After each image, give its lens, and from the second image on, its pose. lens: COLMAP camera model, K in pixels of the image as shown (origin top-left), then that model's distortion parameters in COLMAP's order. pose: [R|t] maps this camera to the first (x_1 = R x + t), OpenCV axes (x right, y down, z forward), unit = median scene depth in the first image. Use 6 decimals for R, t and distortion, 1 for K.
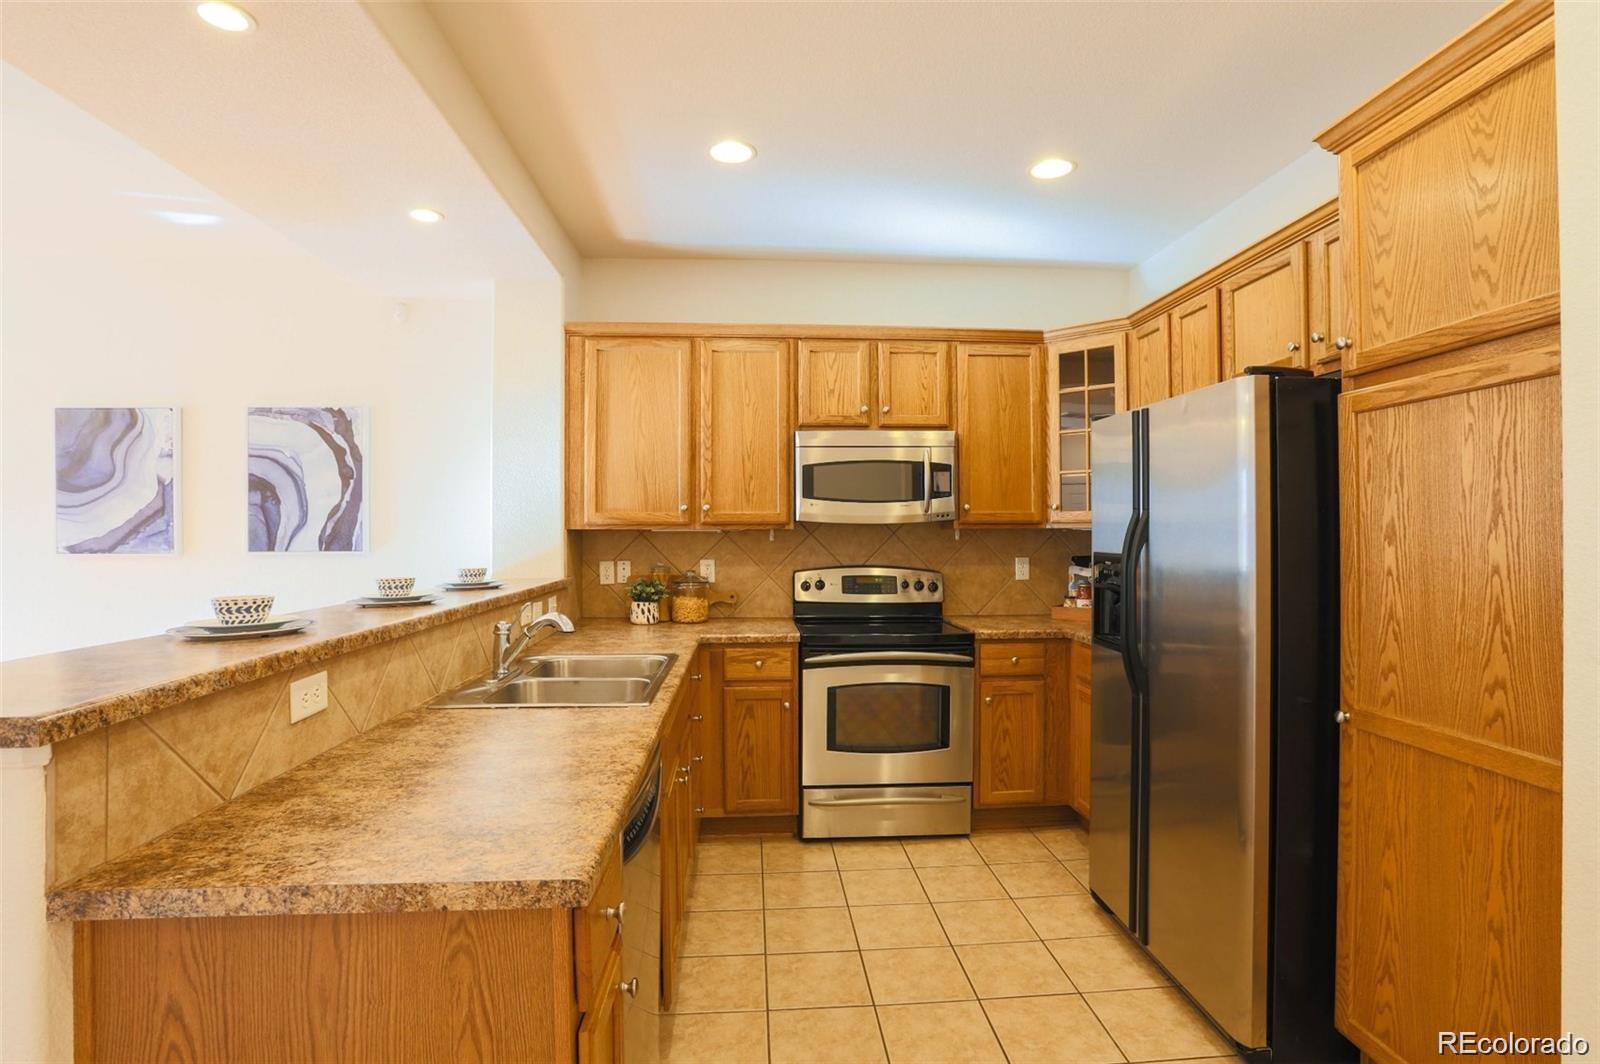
lens RADIAL K [[783.4, 0, 806.2], [0, 783.4, 534.2], [0, 0, 1]] dist [-0.071912, 0.029305]
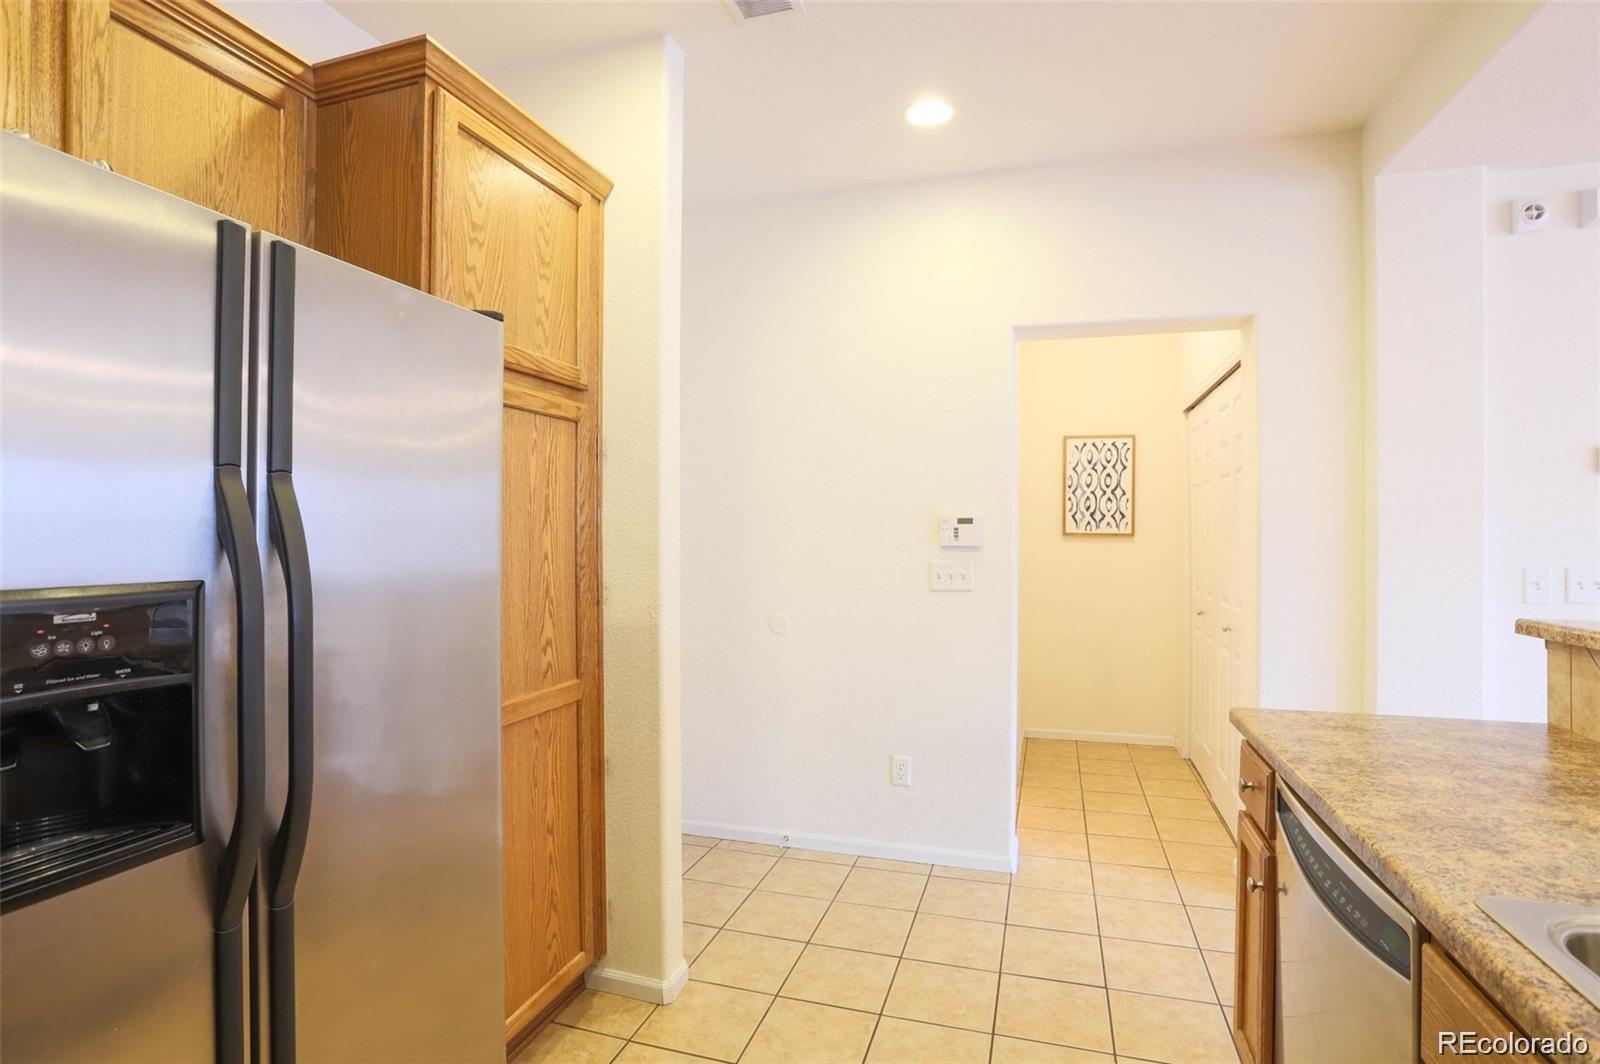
lens RADIAL K [[783.4, 0, 809.6], [0, 783.4, 528.7], [0, 0, 1]] dist [-0.071912, 0.029305]
pose [[-0.930177, 0.001702, 0.367109, -0.001380], [0.001991, 0.999998, 0.000411, -0.000002], [-0.367107, 0.001113, -0.930178, 0.830912]]
